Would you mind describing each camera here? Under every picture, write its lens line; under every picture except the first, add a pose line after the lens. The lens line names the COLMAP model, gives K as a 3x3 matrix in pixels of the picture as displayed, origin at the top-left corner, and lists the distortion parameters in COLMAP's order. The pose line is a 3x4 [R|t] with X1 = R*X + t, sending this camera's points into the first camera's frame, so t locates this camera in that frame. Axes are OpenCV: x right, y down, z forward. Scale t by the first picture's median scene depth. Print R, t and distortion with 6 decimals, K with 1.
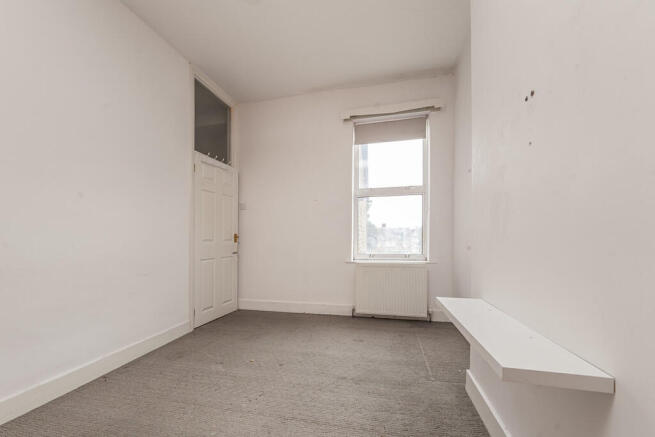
lens RADIAL K [[244.5, 0, 326.5], [0, 244.5, 239.4], [0, 0, 1]] dist [-0.000333, -0.000019]
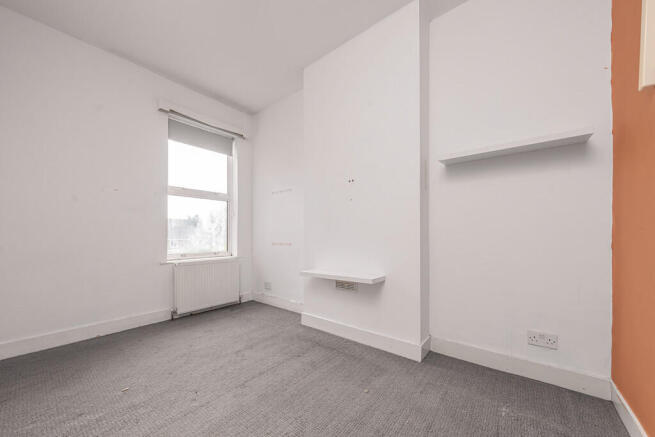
lens RADIAL K [[244.5, 0, 326.5], [0, 244.5, 239.4], [0, 0, 1]] dist [-0.000333, -0.000019]
pose [[0.441540, -0.004668, 0.897229, -0.483184], [0.005115, 0.999983, 0.002686, 0.002325], [-0.897227, 0.003403, 0.441557, 0.034471]]
